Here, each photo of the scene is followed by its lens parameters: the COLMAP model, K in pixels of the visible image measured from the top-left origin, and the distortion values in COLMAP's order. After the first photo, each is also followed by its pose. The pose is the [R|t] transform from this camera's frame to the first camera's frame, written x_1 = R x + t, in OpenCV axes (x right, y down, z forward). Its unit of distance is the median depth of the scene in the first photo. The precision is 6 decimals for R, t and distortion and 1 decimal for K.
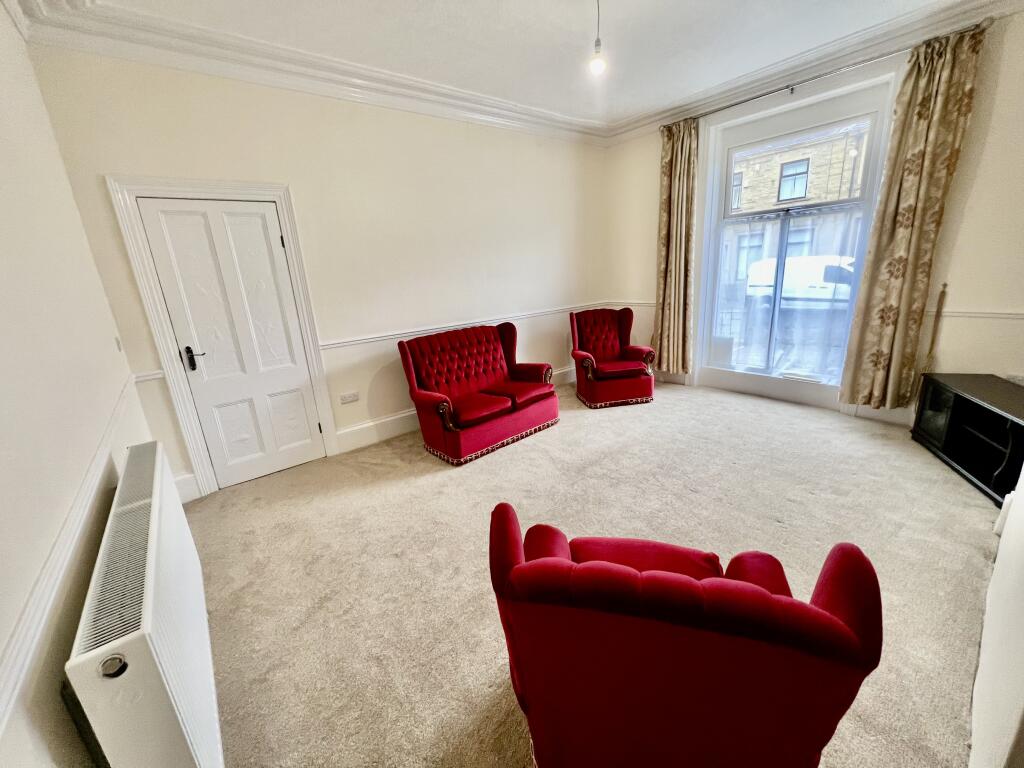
lens RADIAL K [[410.7, 0, 511.6], [0, 410.7, 383.0], [0, 0, 1]] dist [0.000604, -0.000442]
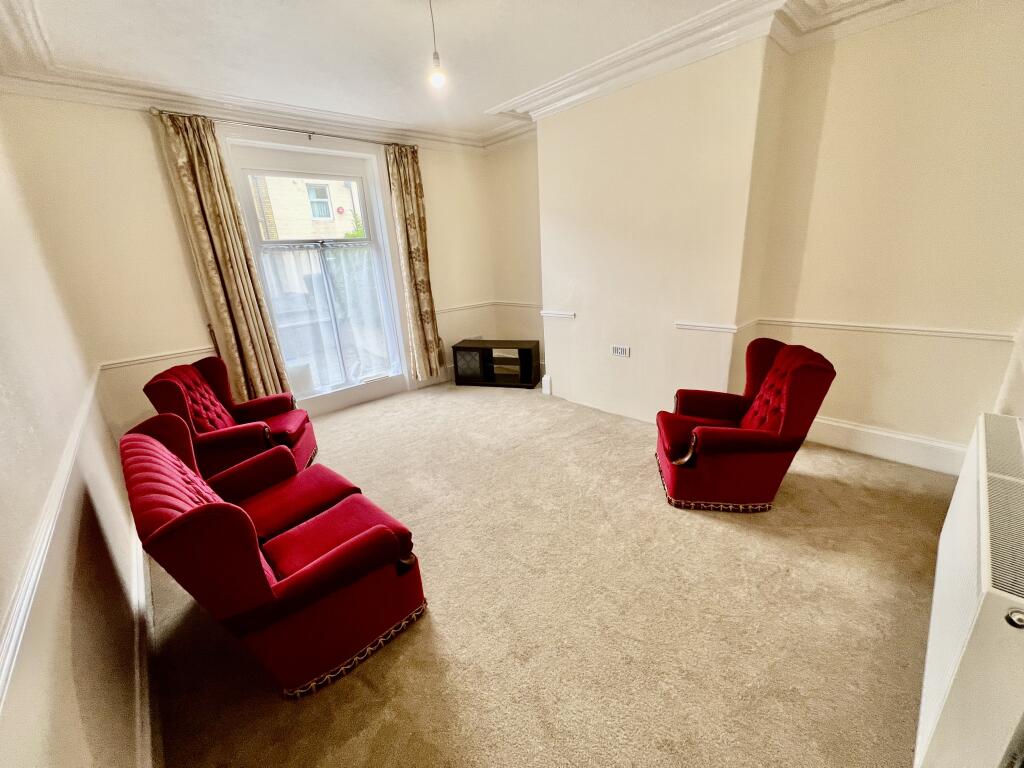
lens RADIAL K [[406.9, 0, 511.3], [0, 406.9, 381.7], [0, 0, 1]] dist [-0.001711, 0.000155]
pose [[-0.069718, -0.235816, 0.969294, -0.524368], [0.332090, 0.910750, 0.245459, -0.171870], [-0.940668, 0.339006, 0.014816, 0.616778]]
